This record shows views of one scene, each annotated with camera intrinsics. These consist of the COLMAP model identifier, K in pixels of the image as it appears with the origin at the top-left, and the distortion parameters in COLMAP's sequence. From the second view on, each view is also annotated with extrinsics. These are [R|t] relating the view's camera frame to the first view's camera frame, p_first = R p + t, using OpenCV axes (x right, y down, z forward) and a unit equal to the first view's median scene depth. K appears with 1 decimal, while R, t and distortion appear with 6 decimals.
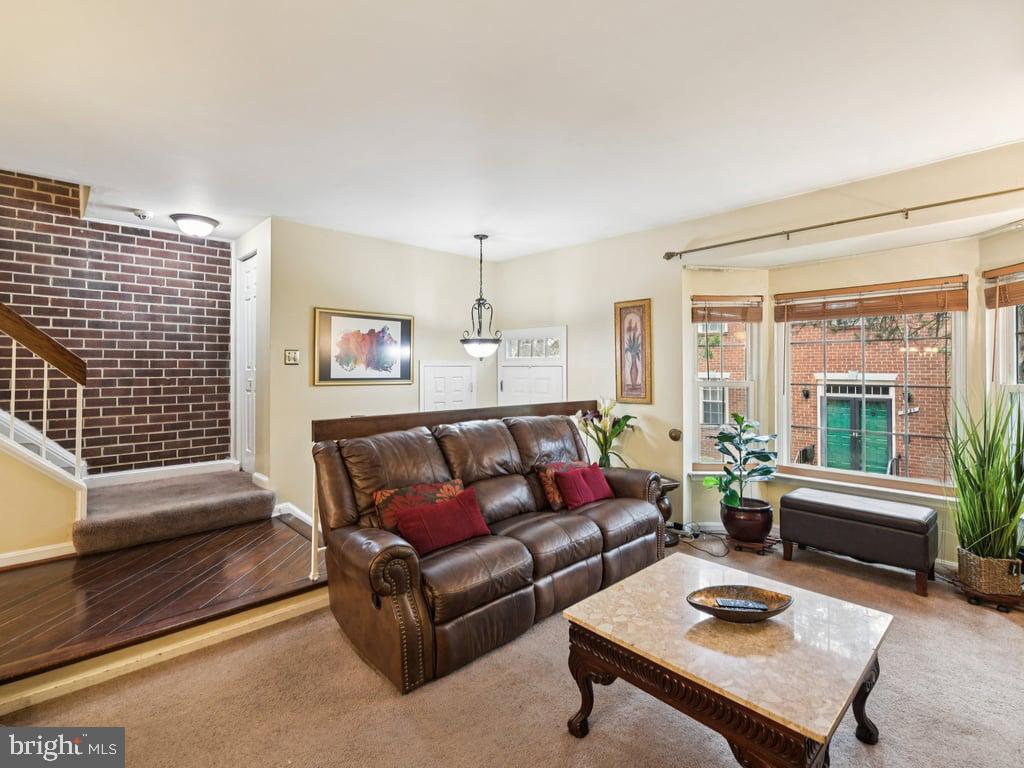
lens RADIAL K [[478.1, 0, 516.1], [0, 478.1, 373.8], [0, 0, 1]] dist [0.002674, -0.000570]
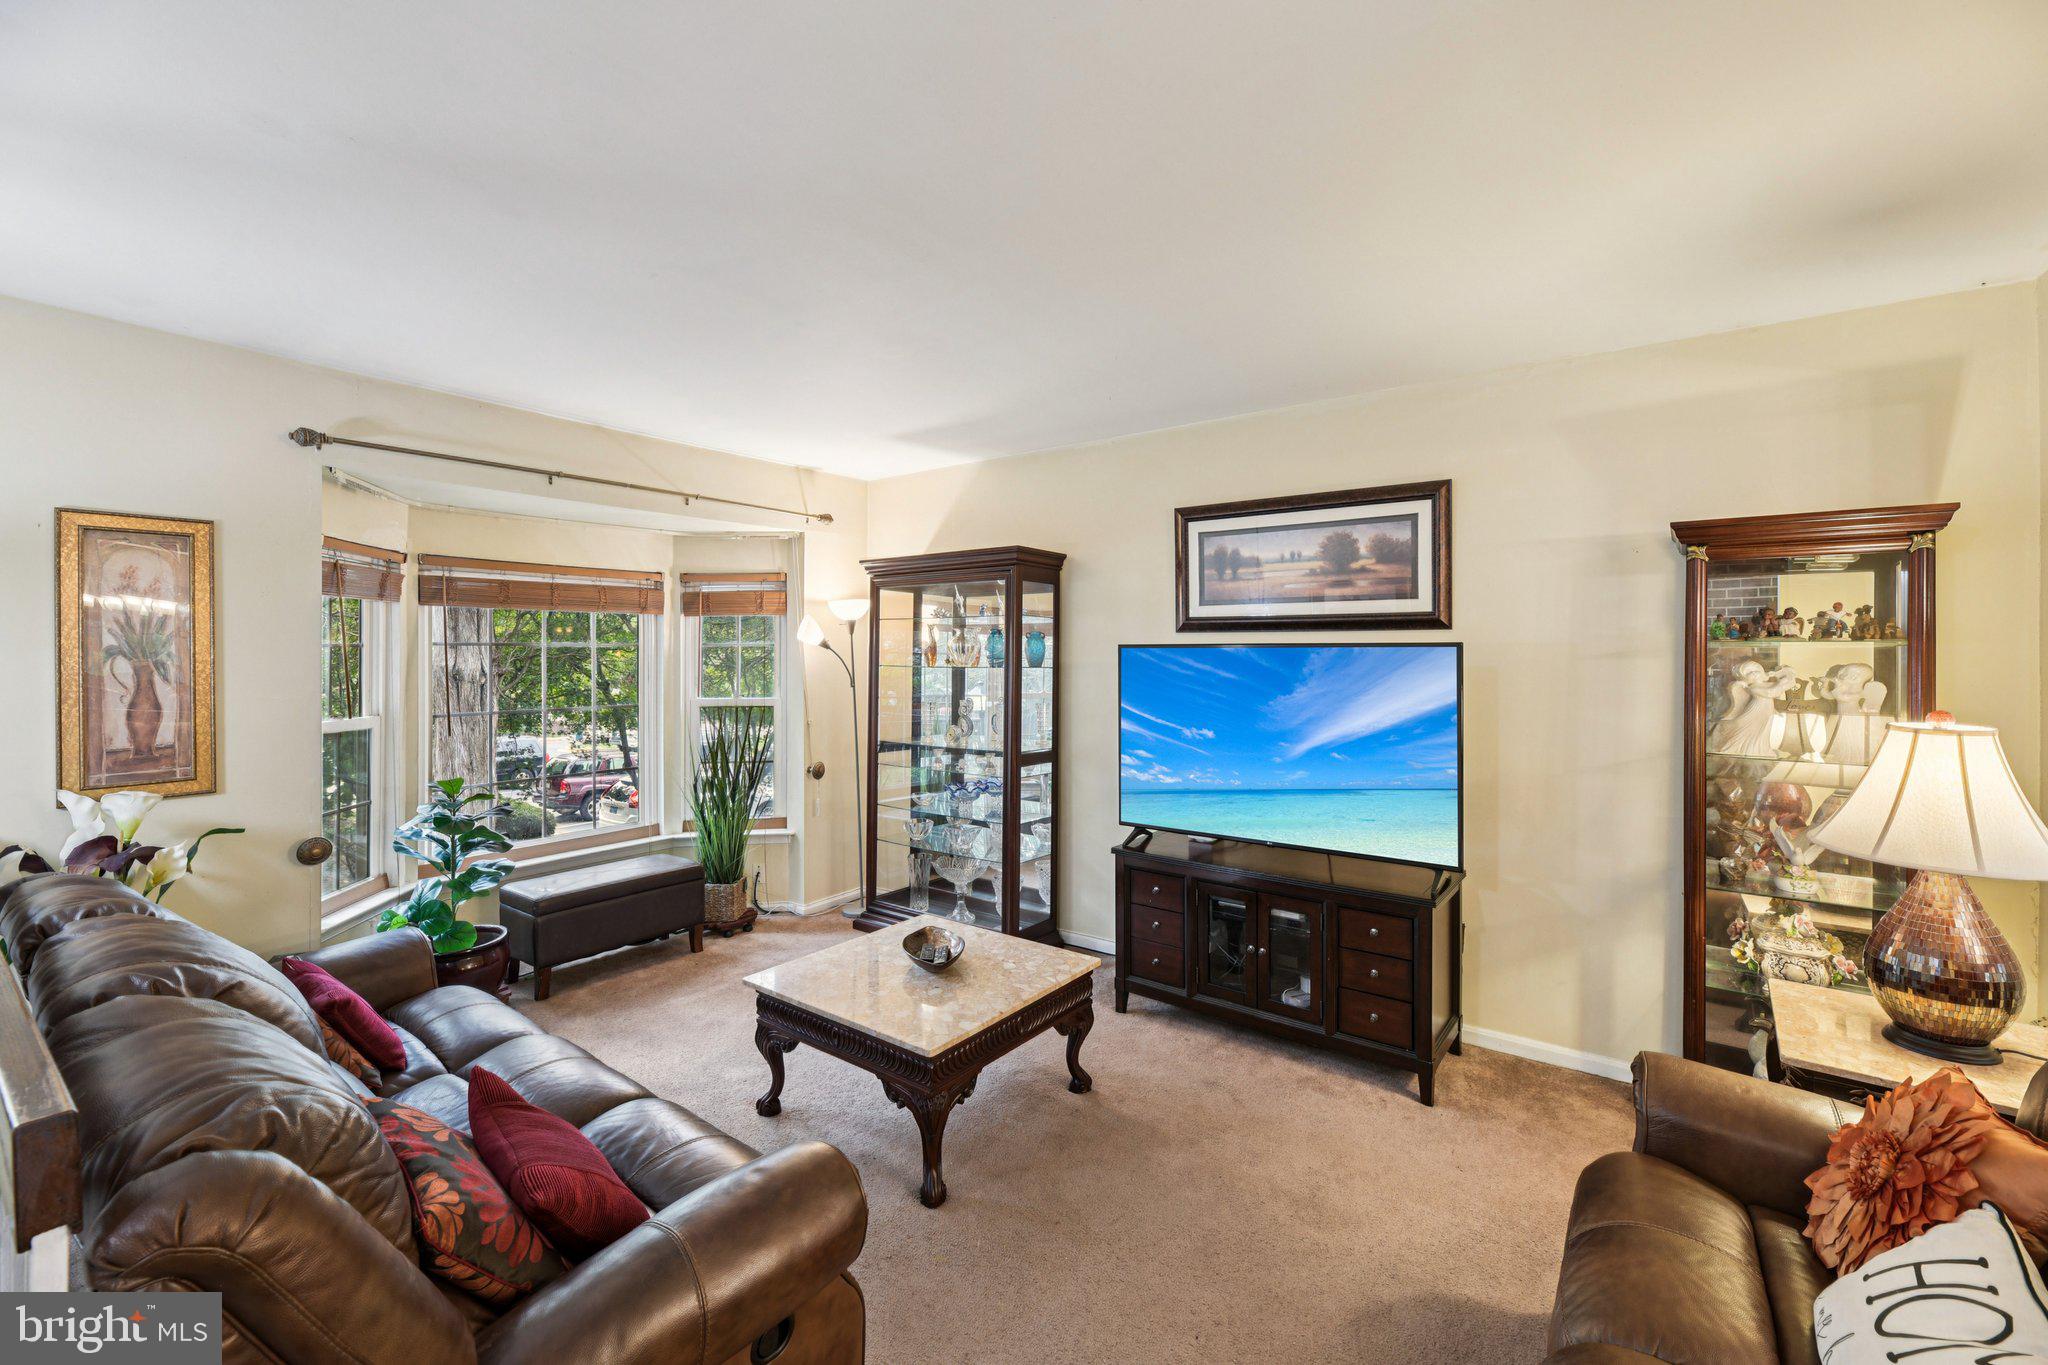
lens RADIAL K [[870.5, 0, 1033.3], [0, 870.5, 663.6], [0, 0, 1]] dist [-0.013308, 0.000081]
pose [[-0.180394, -0.013137, 0.983507, -0.543012], [0.009907, 0.999836, 0.015172, -0.047206], [-0.983544, 0.012481, -0.180235, 0.484152]]
